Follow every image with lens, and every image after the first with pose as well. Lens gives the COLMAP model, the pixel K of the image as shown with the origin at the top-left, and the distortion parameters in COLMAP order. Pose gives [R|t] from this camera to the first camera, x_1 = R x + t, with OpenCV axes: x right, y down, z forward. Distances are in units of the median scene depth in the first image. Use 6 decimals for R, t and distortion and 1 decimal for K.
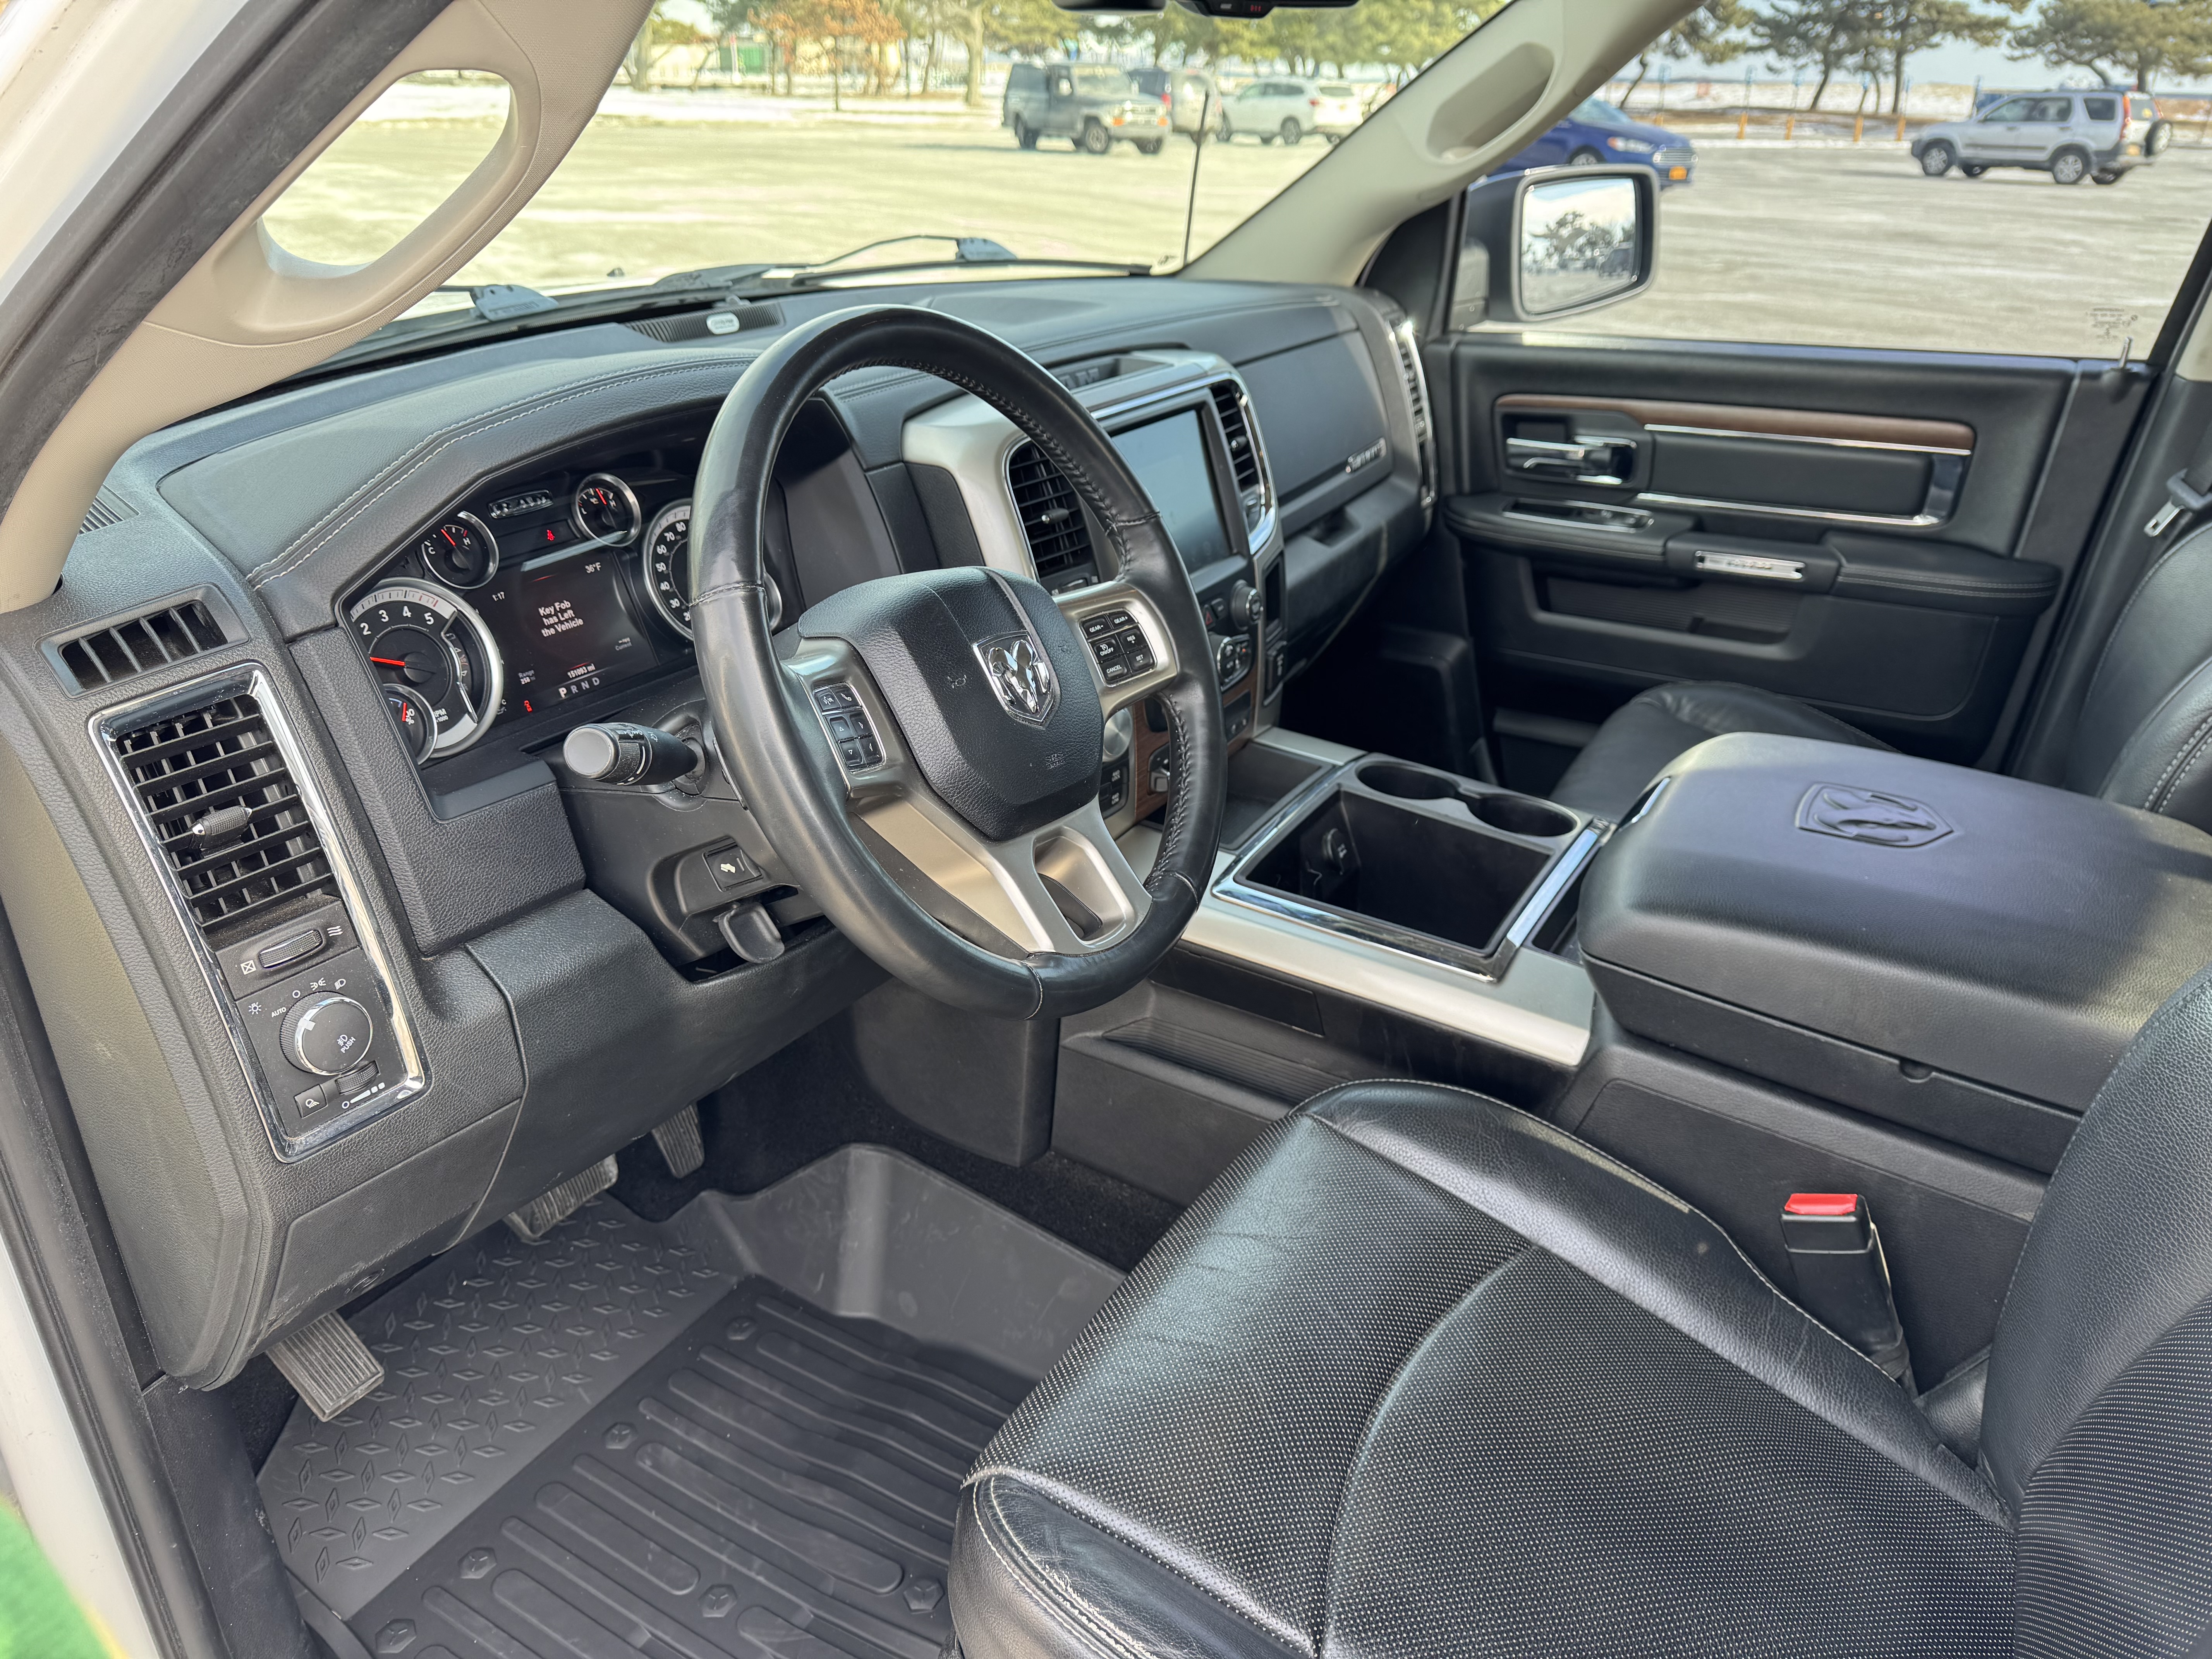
lens RADIAL K [[1567.6, 0, 1171.5], [0, 1567.6, 833.8], [0, 0, 1]] dist [-0.031762, 0.002564]
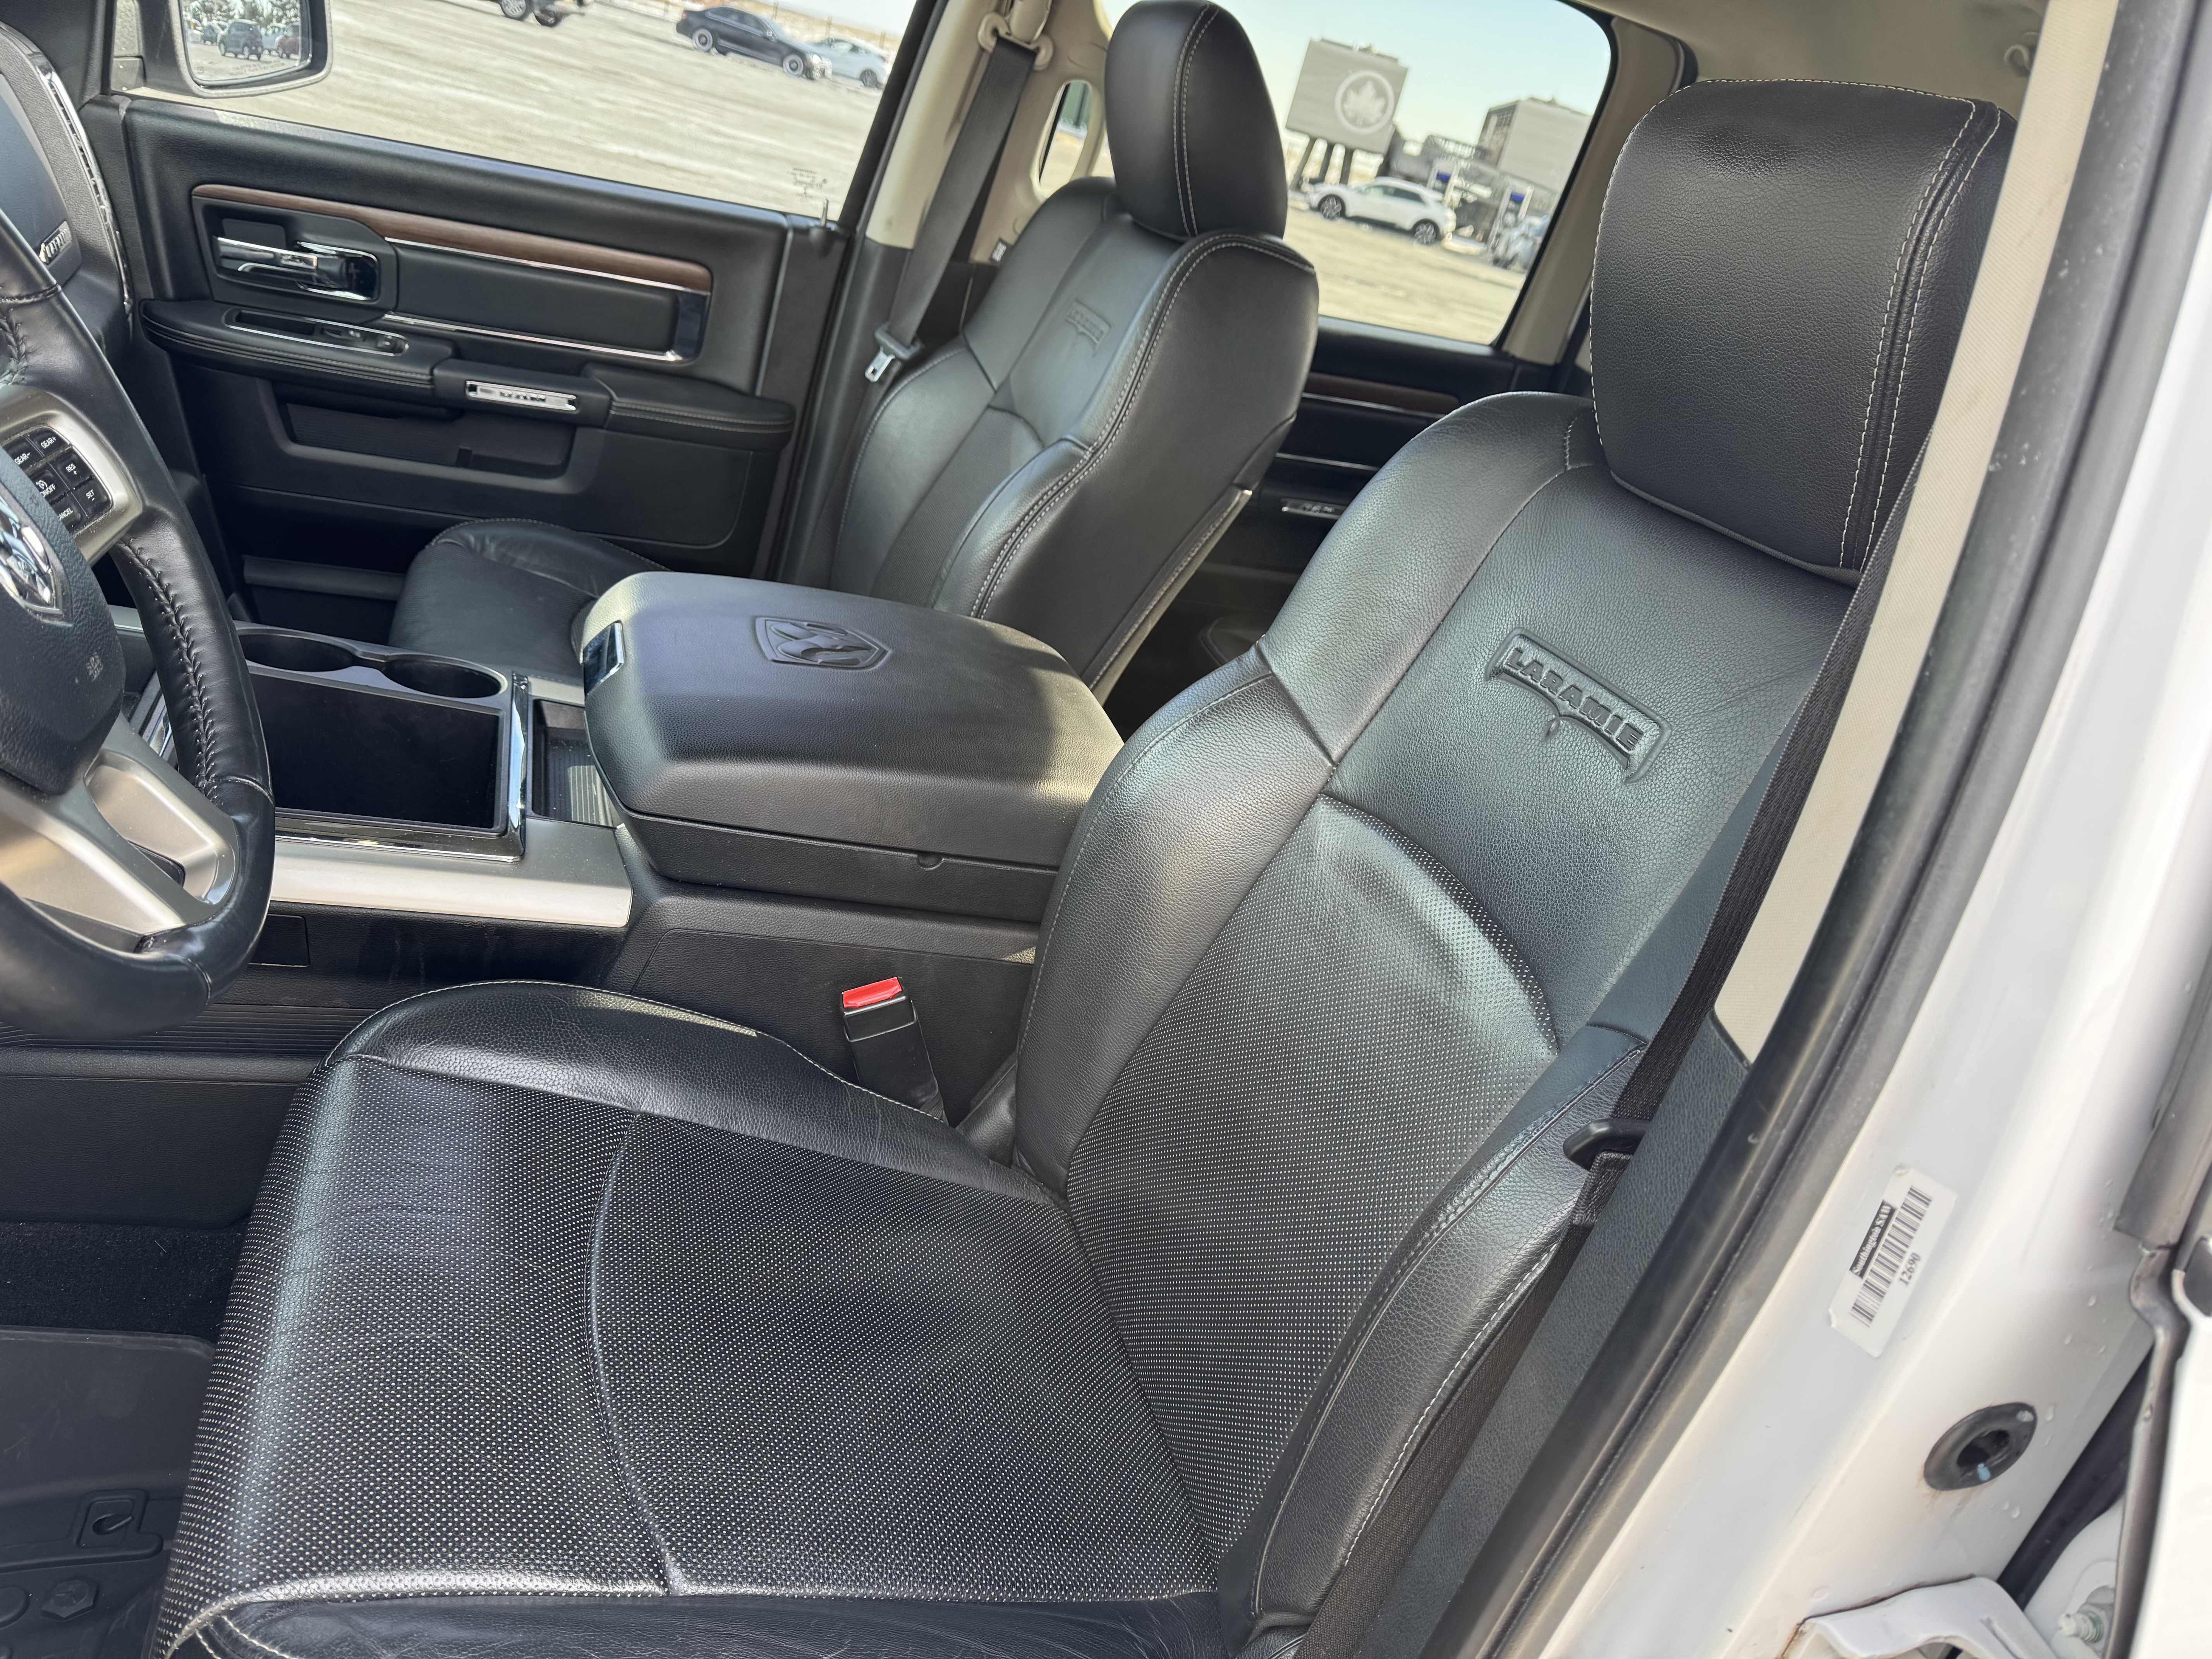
lens RADIAL K [[1518.9, 0, 1106.0], [0, 1518.9, 829.5], [0, 0, 1]] dist [0.000856, -0.031769]
pose [[0.637218, -0.183331, 0.748561, -0.161007], [0.097398, 0.982663, 0.157754, -0.020383], [-0.764504, -0.027615, 0.644027, 0.103633]]
